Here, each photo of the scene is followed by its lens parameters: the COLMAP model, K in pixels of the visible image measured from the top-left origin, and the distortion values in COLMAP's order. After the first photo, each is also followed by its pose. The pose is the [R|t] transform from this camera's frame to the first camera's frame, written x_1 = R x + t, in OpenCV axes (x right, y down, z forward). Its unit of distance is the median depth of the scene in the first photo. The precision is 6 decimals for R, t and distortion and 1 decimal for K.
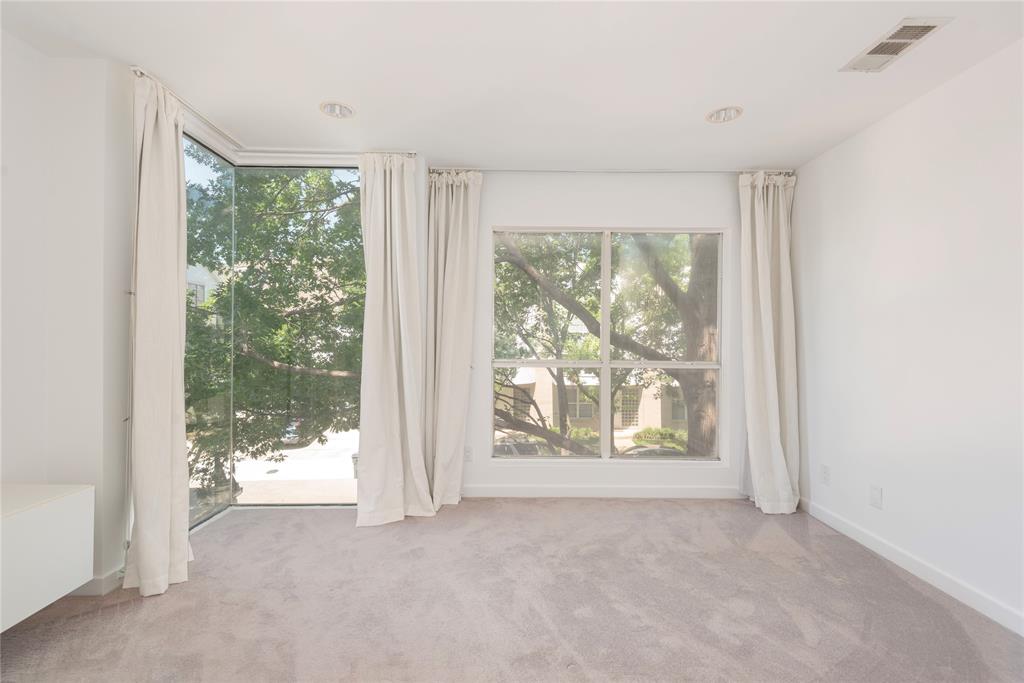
lens RADIAL K [[460.7, 0, 510.8], [0, 460.7, 339.5], [0, 0, 1]] dist [0.025923, -0.016833]
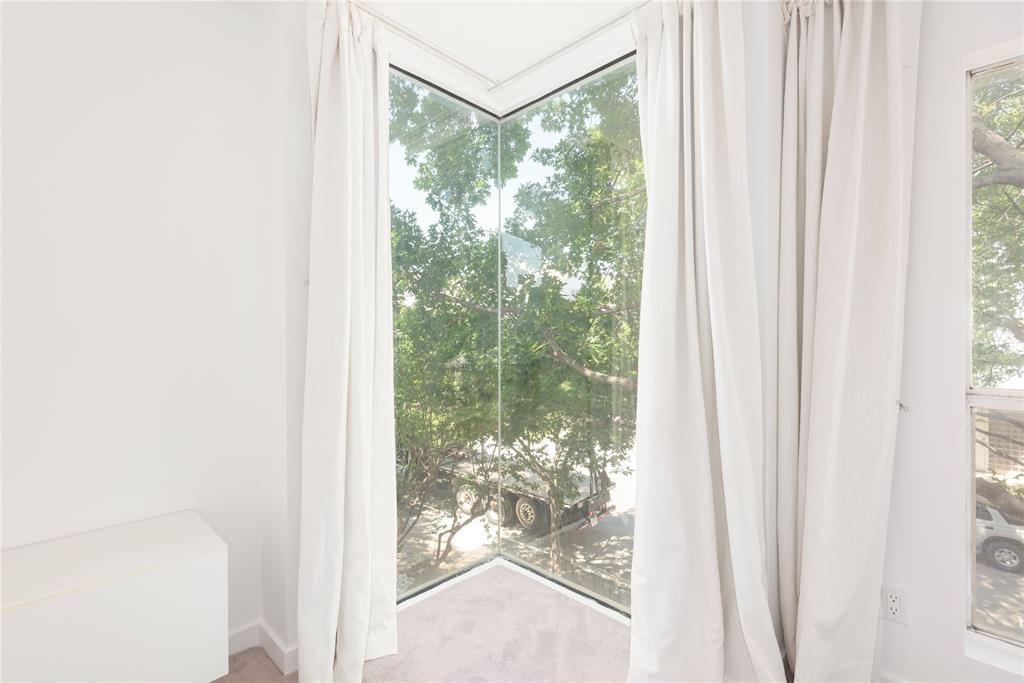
lens RADIAL K [[460.7, 0, 510.8], [0, 460.7, 339.5], [0, 0, 1]] dist [0.025923, -0.016833]
pose [[0.699556, -0.009541, -0.714514, -0.034846], [0.004710, 0.999951, -0.008741, 0.001786], [0.714562, 0.002750, 0.699567, 0.493789]]
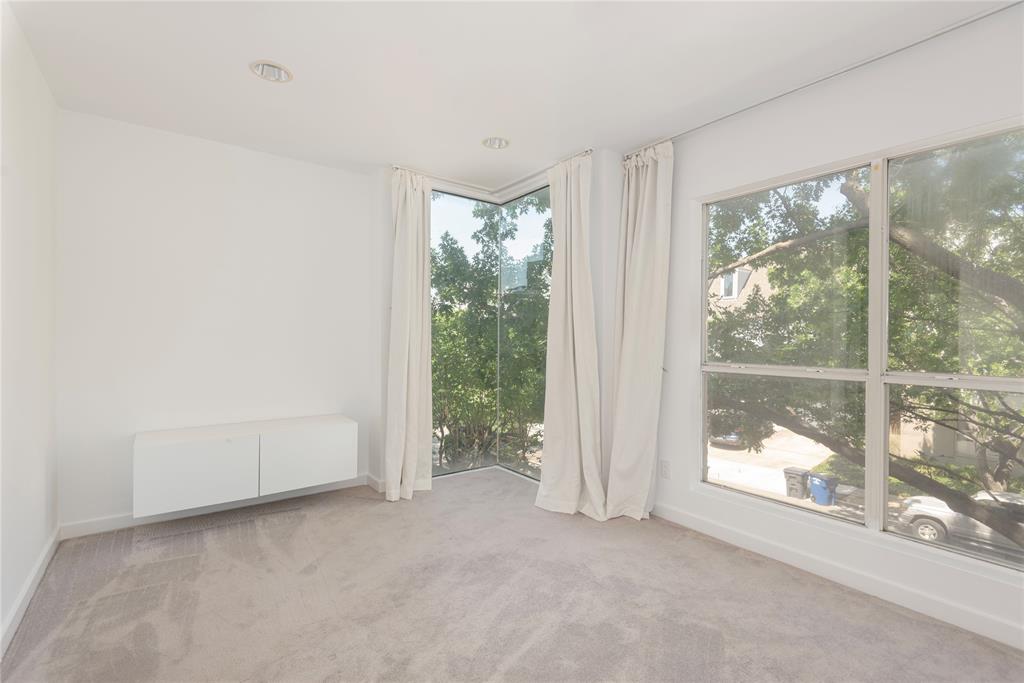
lens RADIAL K [[462.5, 0, 522.6], [0, 462.5, 338.8], [0, 0, 1]] dist [0.024445, -0.015336]
pose [[0.593503, 0.000367, -0.804831, 0.508296], [-0.005493, 0.999978, -0.003595, 0.007444], [0.804813, 0.006555, 0.593493, 0.292825]]
